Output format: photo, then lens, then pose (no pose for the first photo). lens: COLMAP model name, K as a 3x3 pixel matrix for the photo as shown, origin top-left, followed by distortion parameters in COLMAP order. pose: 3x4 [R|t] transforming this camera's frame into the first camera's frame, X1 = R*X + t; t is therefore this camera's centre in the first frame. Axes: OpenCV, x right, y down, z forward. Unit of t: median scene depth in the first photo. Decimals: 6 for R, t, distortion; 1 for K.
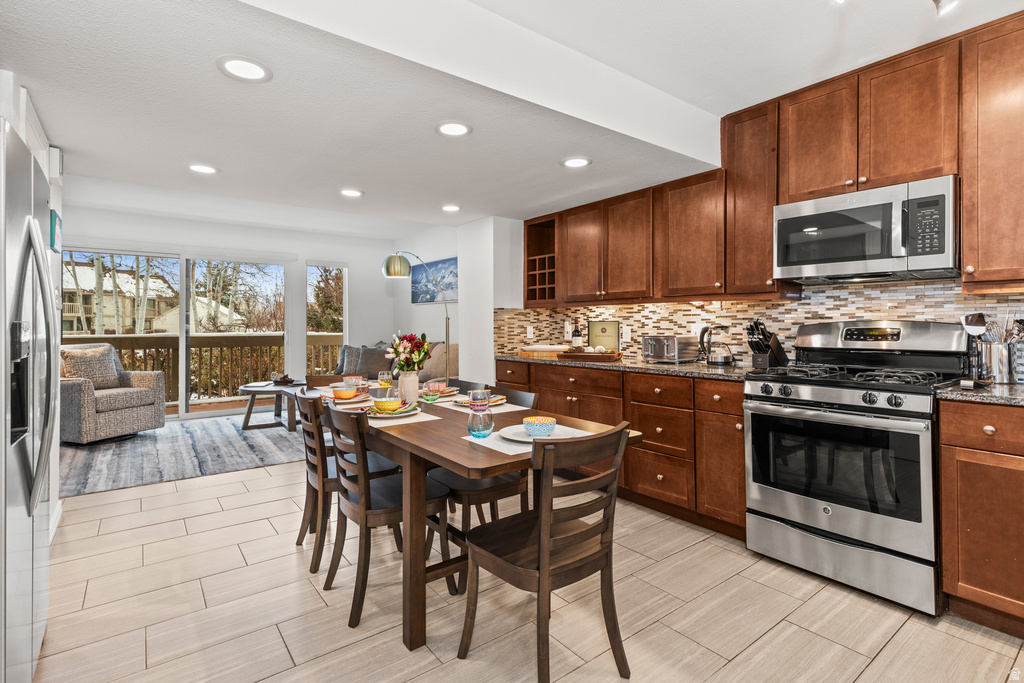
lens RADIAL K [[487.4, 0, 511.7], [0, 487.4, 324.1], [0, 0, 1]] dist [0.019725, -0.004327]
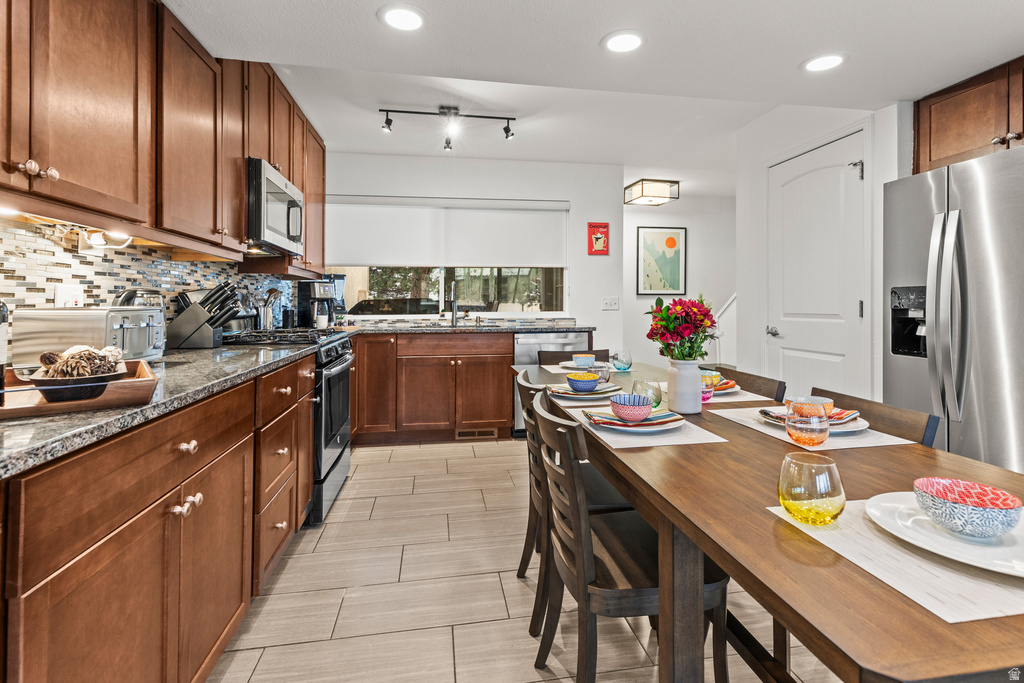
lens RADIAL K [[487.4, 0, 515.4], [0, 487.4, 298.2], [0, 0, 1]] dist [0.019725, -0.004327]
pose [[-0.889982, 0.013310, 0.455801, -0.217035], [0.008621, 0.999886, -0.012366, 0.021881], [-0.455914, -0.007076, -0.889996, 1.178449]]
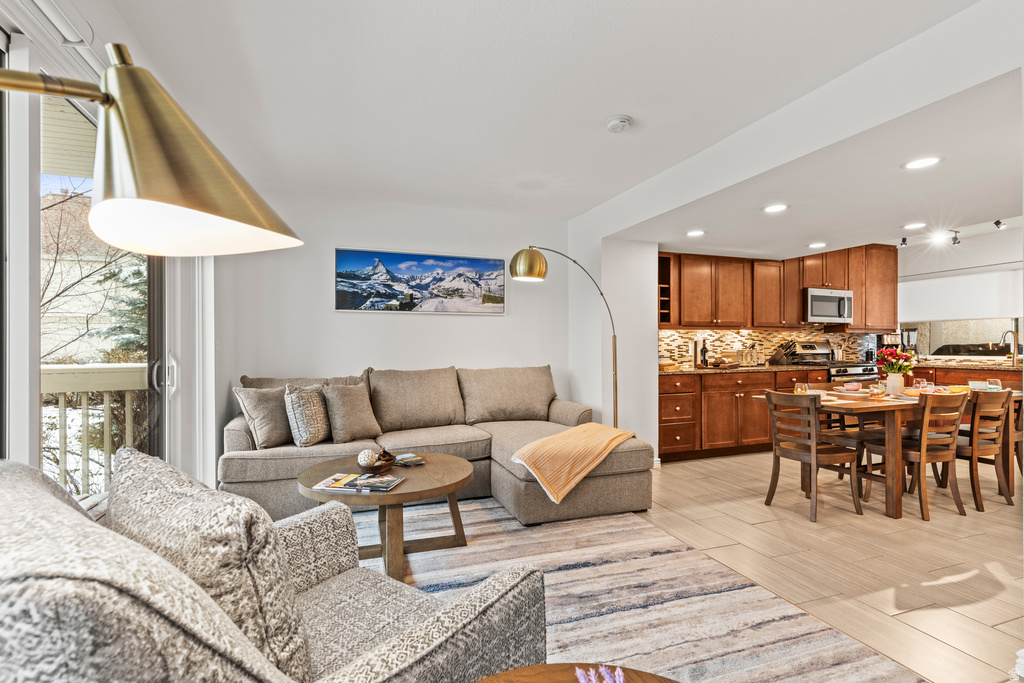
lens RADIAL K [[487.4, 0, 505.8], [0, 487.4, 352.8], [0, 0, 1]] dist [0.019725, -0.004327]
pose [[0.291033, -0.011147, 0.956648, -1.430388], [0.004464, 0.999937, 0.010294, 0.012382], [-0.956703, 0.001274, 0.291064, 1.221131]]
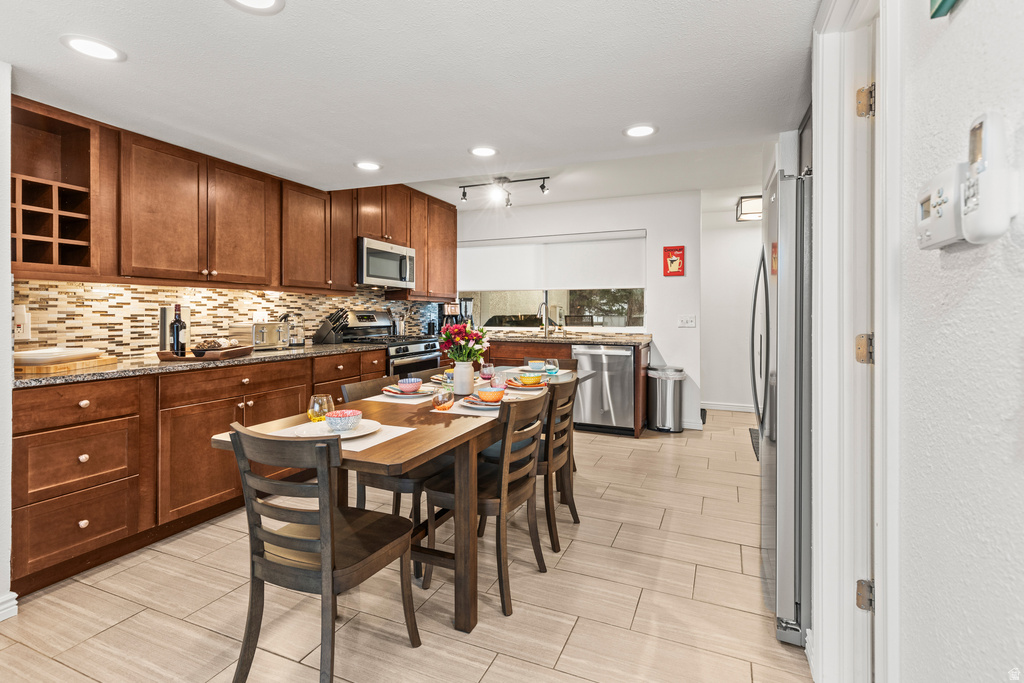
lens RADIAL K [[487.4, 0, 521.4], [0, 487.4, 308.4], [0, 0, 1]] dist [0.019725, -0.004327]
pose [[-0.500961, 0.011230, 0.865397, -0.795578], [-0.001337, 0.999905, -0.013749, 0.006062], [-0.865469, -0.008045, -0.500898, 0.997675]]
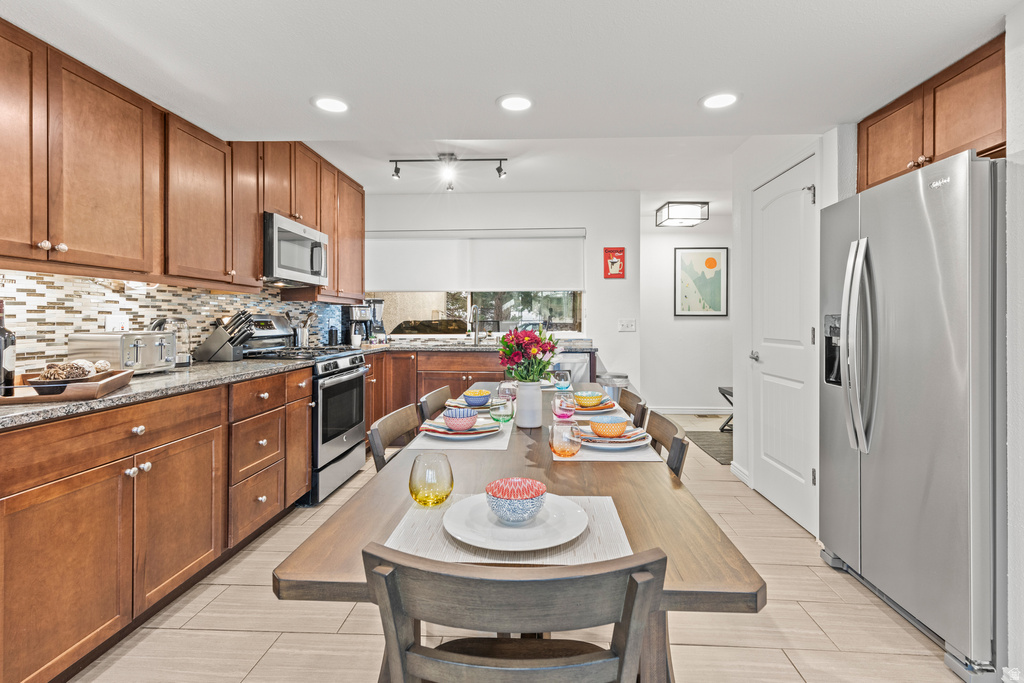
lens RADIAL K [[487.4, 0, 519.2], [0, 487.4, 313.4], [0, 0, 1]] dist [0.019725, -0.004327]
pose [[-0.766084, 0.013259, 0.642603, -0.470125], [0.004374, 0.999872, -0.015417, 0.009684], [-0.642725, -0.009000, -0.766044, 1.116221]]
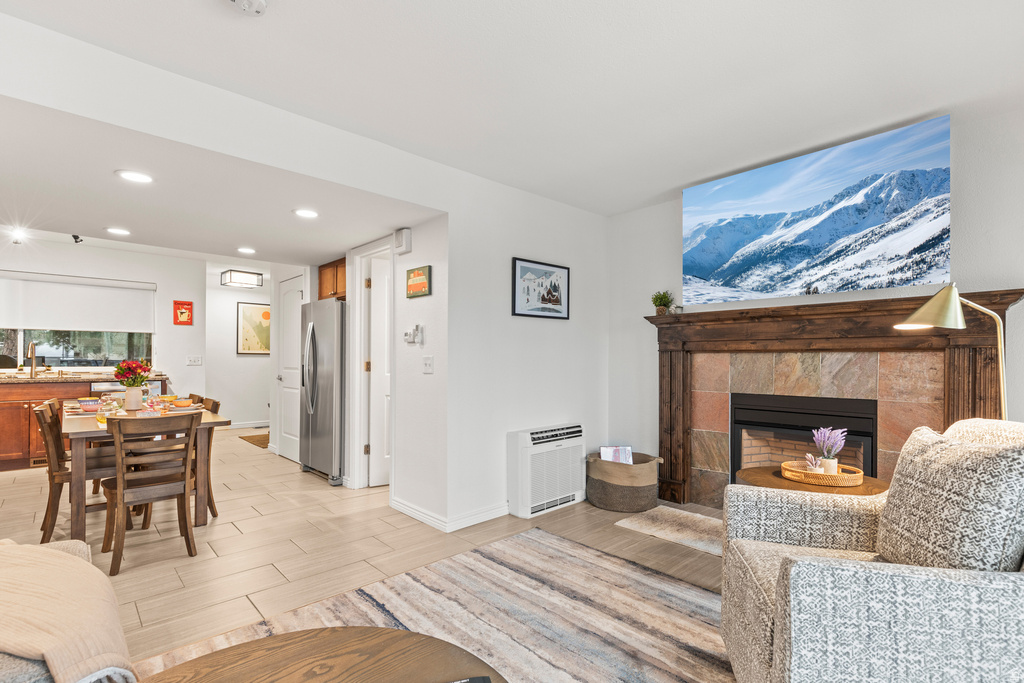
lens RADIAL K [[487.4, 0, 521.0], [0, 487.4, 363.2], [0, 0, 1]] dist [0.019725, -0.004327]
pose [[-0.995057, 0.000328, -0.099307, -0.840981], [-0.000745, 0.999942, 0.010770, 0.012200], [0.099305, 0.010790, -0.994999, 1.798034]]
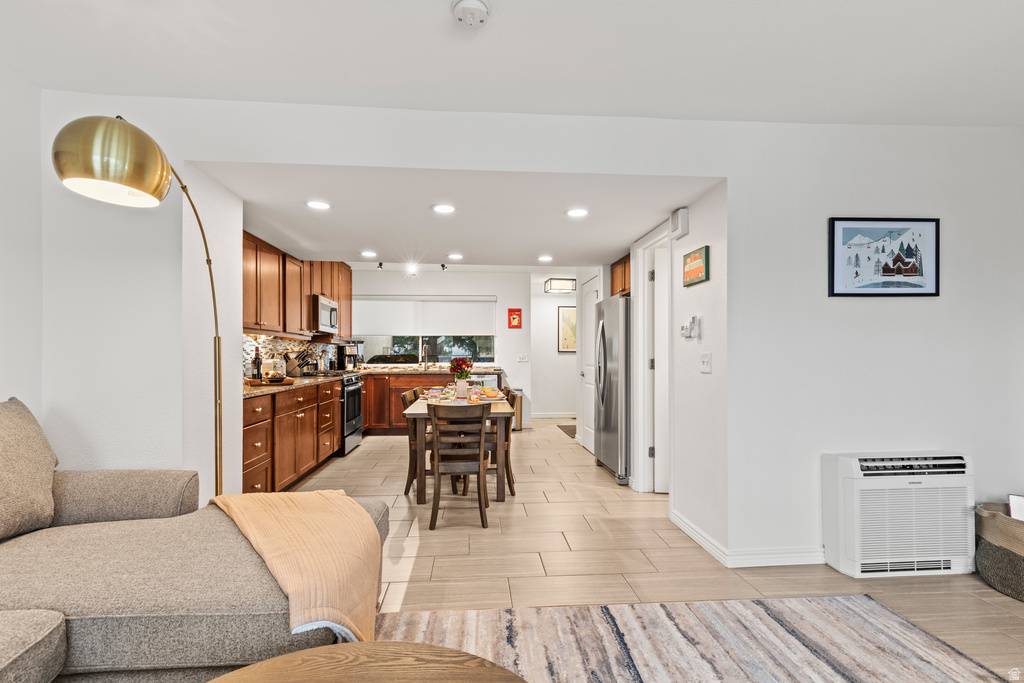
lens RADIAL K [[487.4, 0, 504.9], [0, 487.4, 355.9], [0, 0, 1]] dist [0.019725, -0.004327]
pose [[-0.835119, 0.003447, 0.550059, -0.924109], [0.004254, 0.999991, 0.000192, 0.012945], [-0.550053, 0.002500, -0.835126, 1.692949]]
